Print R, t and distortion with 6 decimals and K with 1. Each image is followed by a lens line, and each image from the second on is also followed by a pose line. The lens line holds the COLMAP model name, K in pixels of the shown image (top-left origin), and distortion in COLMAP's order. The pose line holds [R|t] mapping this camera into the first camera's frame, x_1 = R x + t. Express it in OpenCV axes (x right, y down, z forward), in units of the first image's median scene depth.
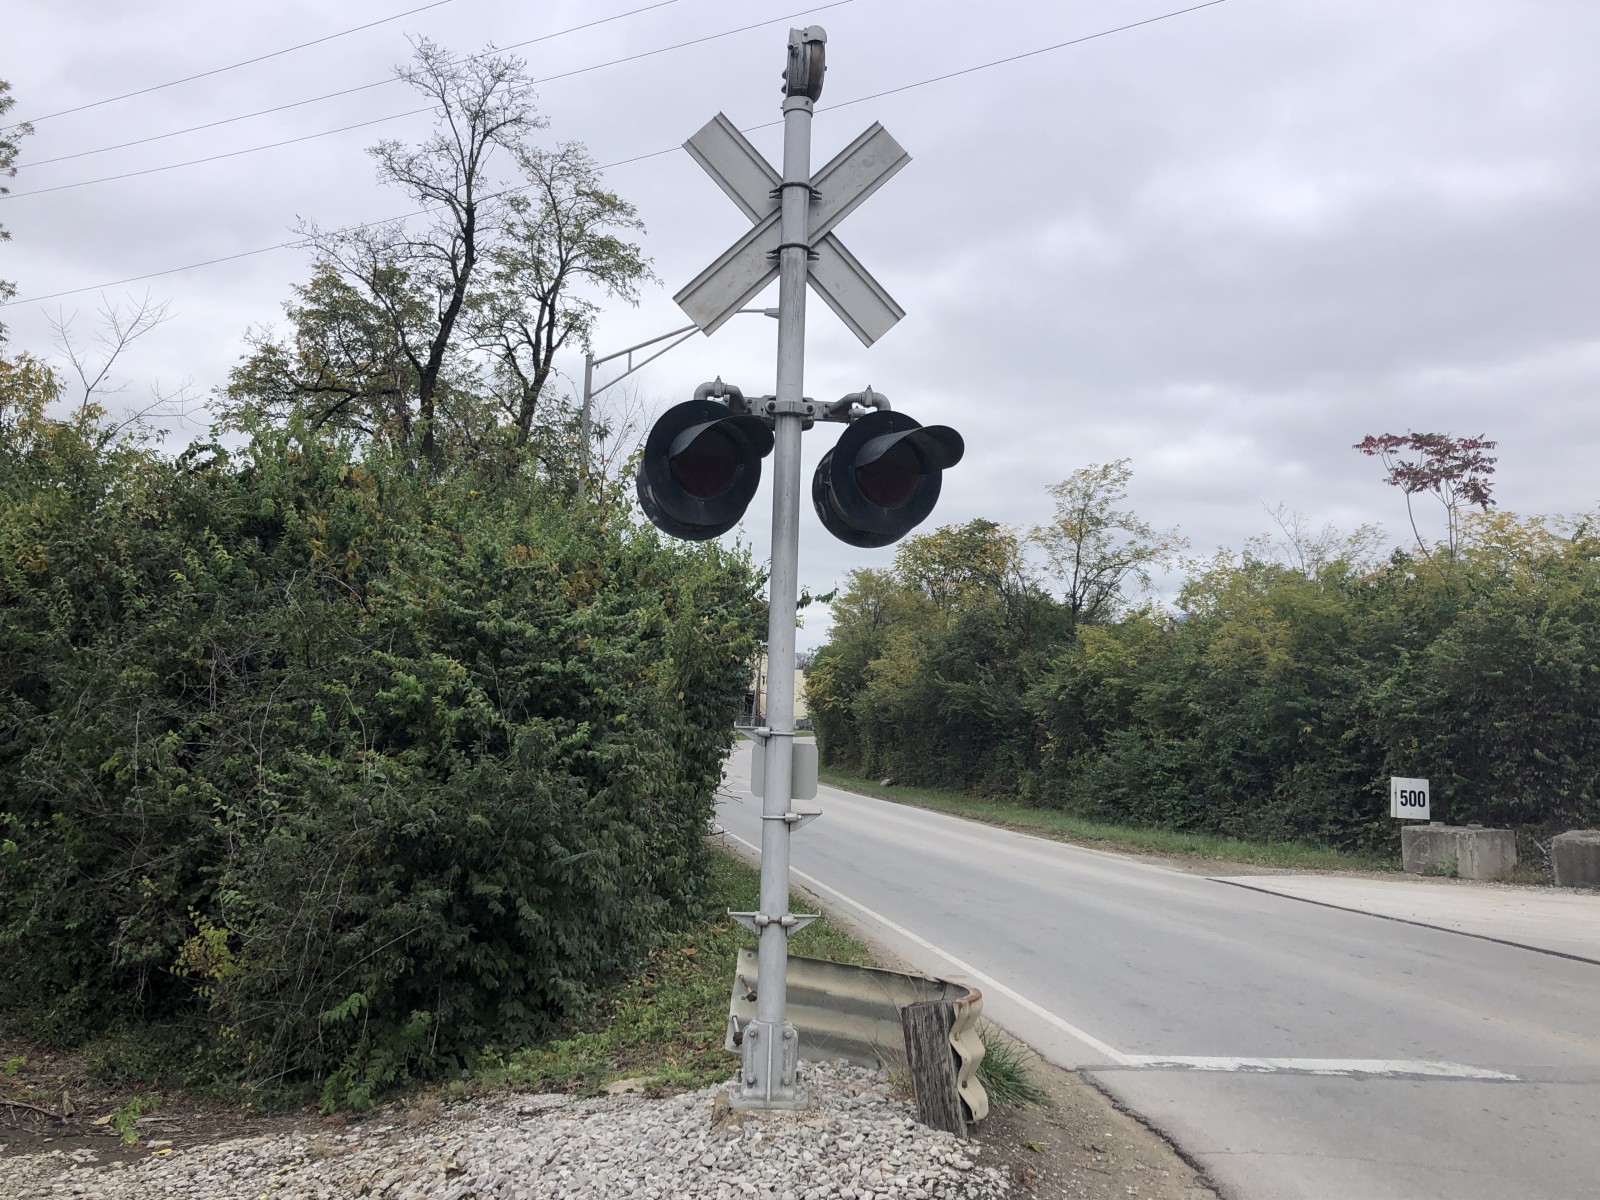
lens RADIAL K [[1421.4, 0, 787.7], [0, 1421.4, 601.2], [0, 0, 1]] dist [0.004281, 0.005652]
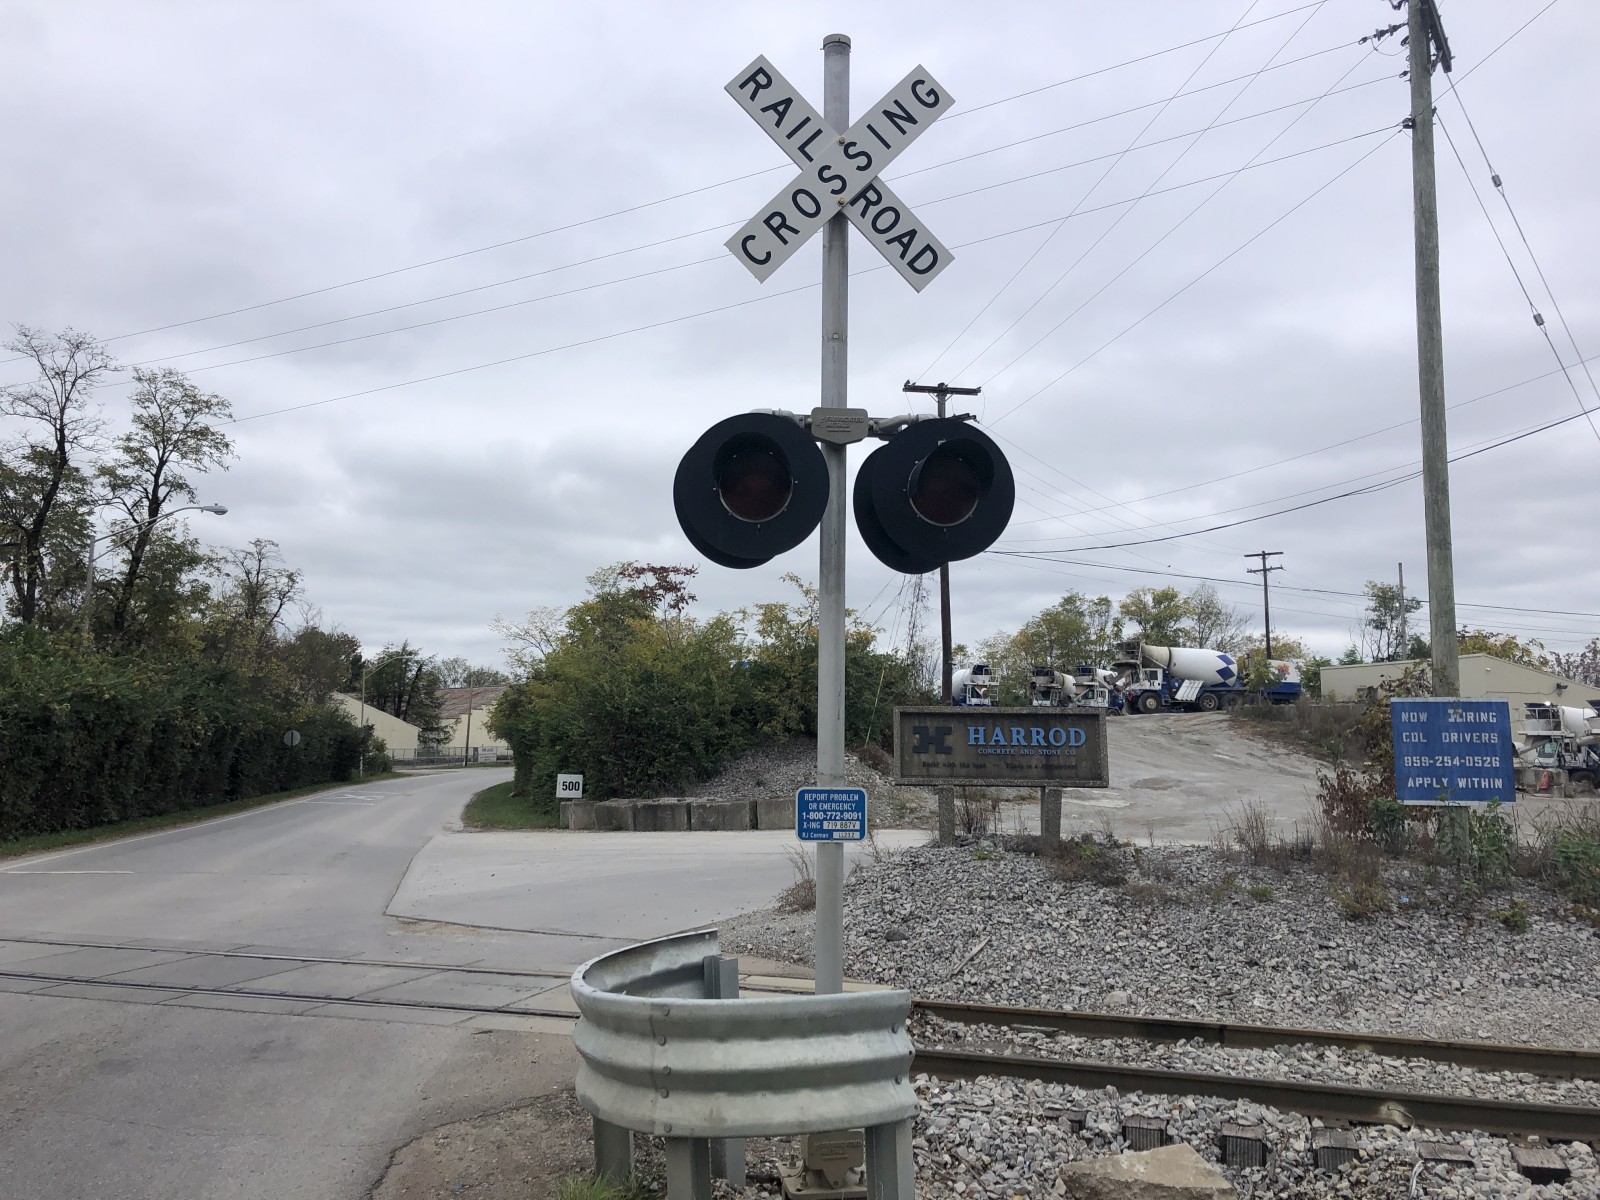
lens RADIAL K [[1287.9, 0, 795.6], [0, 1287.9, 573.8], [0, 0, 1]] dist [0.038968, -0.049329]
pose [[0.994856, -0.016961, 0.099869, 0.559742], [0.021921, 0.998569, -0.048772, -0.039311], [-0.098898, 0.050710, 0.993805, -0.624817]]
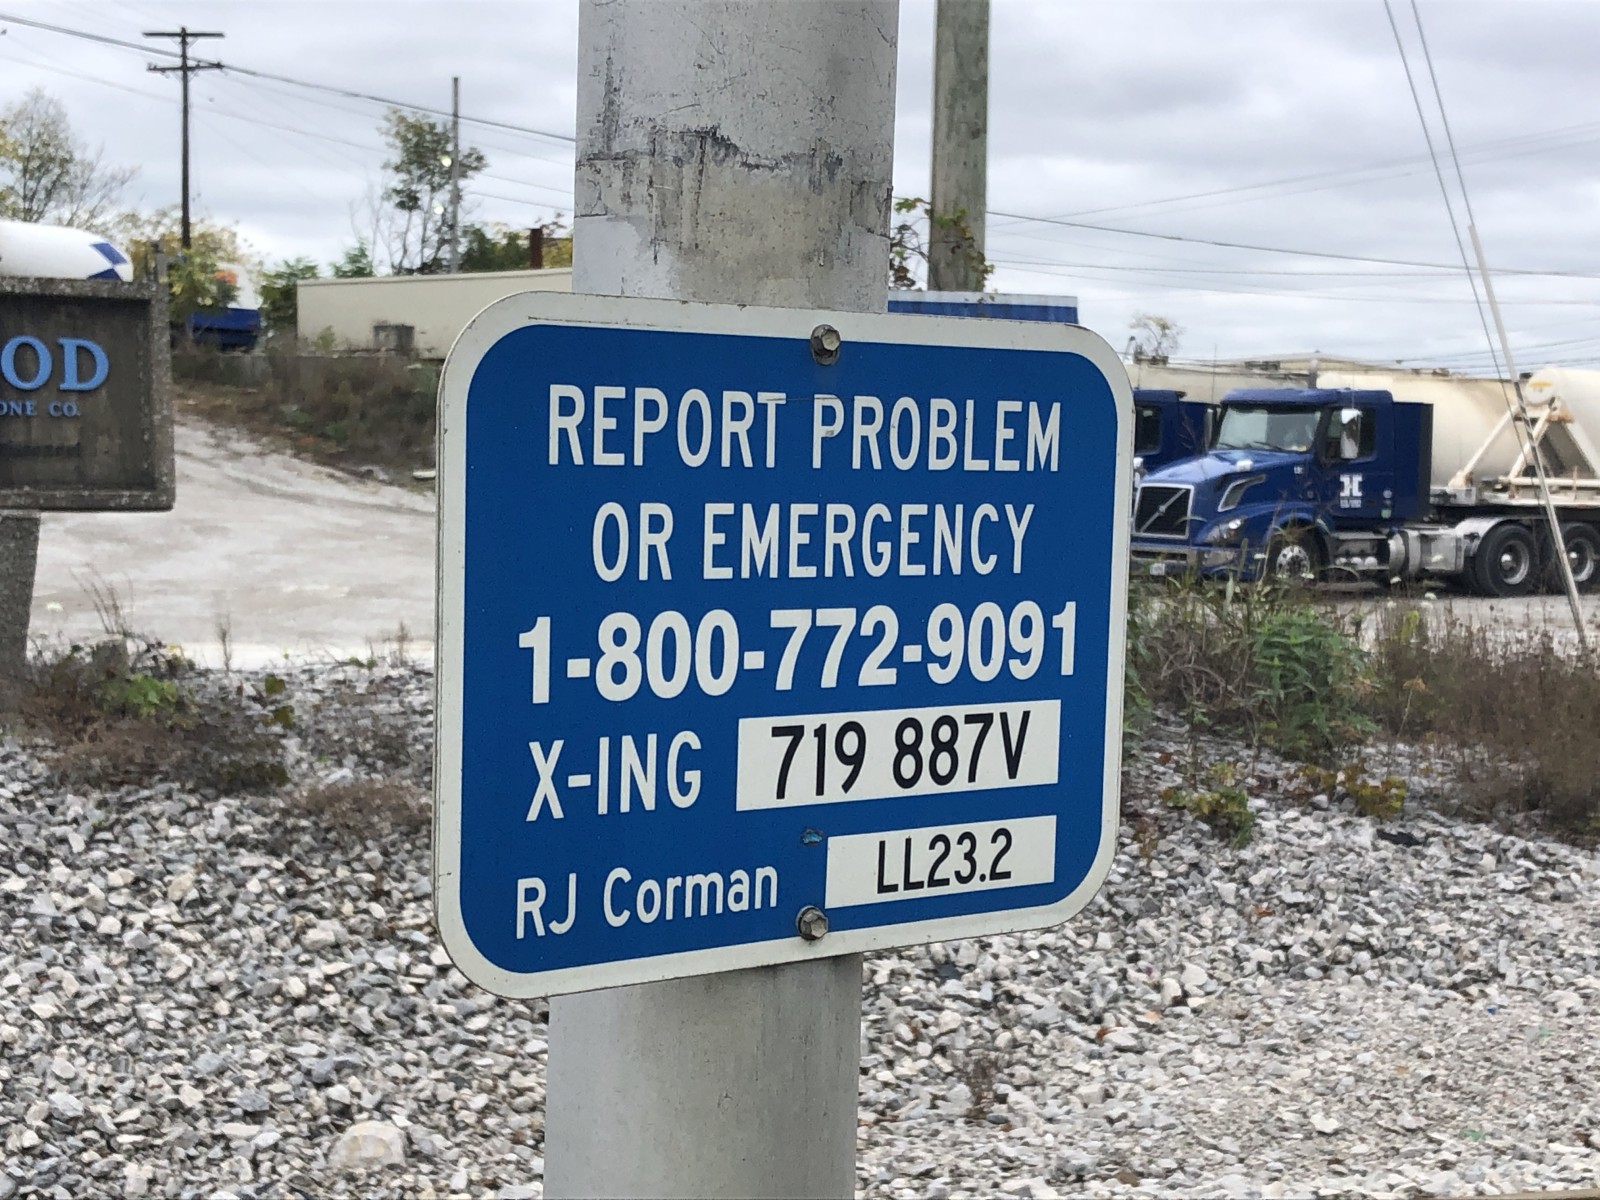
lens RADIAL K [[2578.9, 0, 794.6], [0, 2578.9, 584.8], [0, 0, 1]] dist [0.056996, 0.000000]
pose [[0.753885, -0.055234, 0.654681, 0.563307], [-0.039691, 0.990811, 0.129298, -0.011846], [-0.655807, -0.123461, 0.744765, -0.412451]]
